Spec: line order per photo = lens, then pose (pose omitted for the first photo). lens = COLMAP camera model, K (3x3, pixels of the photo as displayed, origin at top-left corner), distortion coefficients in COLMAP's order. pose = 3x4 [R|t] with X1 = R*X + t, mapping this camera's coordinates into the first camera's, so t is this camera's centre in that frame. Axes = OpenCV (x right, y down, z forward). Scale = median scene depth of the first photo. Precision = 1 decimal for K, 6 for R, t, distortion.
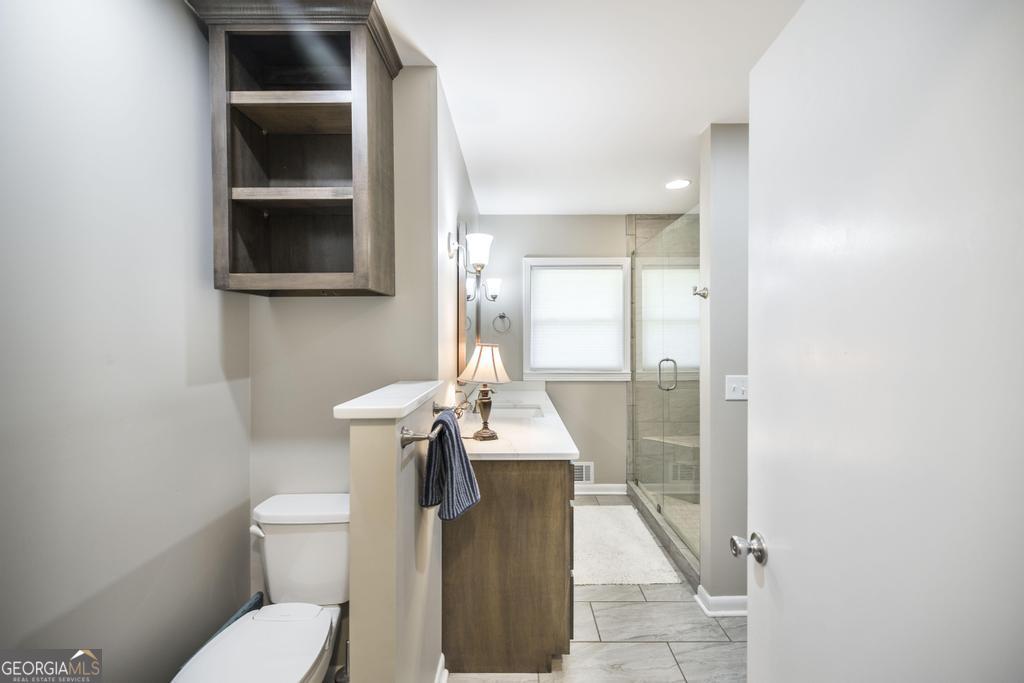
lens RADIAL K [[435.4, 0, 522.1], [0, 435.4, 338.0], [0, 0, 1]] dist [0.001030, 0.000889]
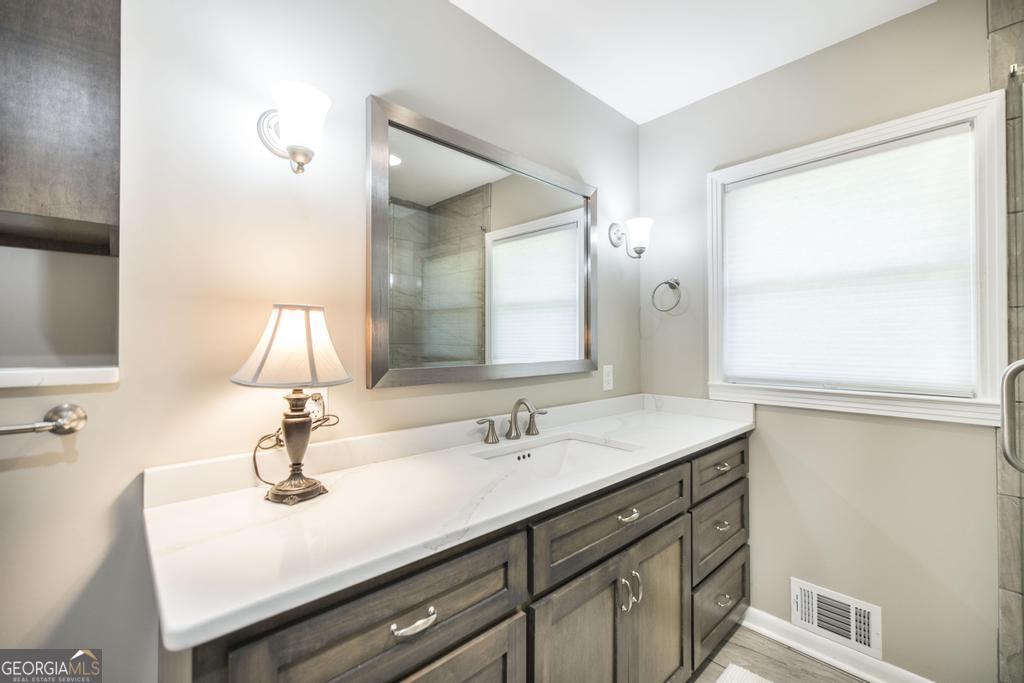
lens RADIAL K [[435.4, 0, 509.3], [0, 435.4, 339.5], [0, 0, 1]] dist [0.001030, 0.000889]
pose [[0.674133, -0.004630, -0.738596, 0.237109], [-0.003671, 0.999947, -0.009619, 0.030183], [0.738601, 0.009196, 0.674080, 0.447615]]
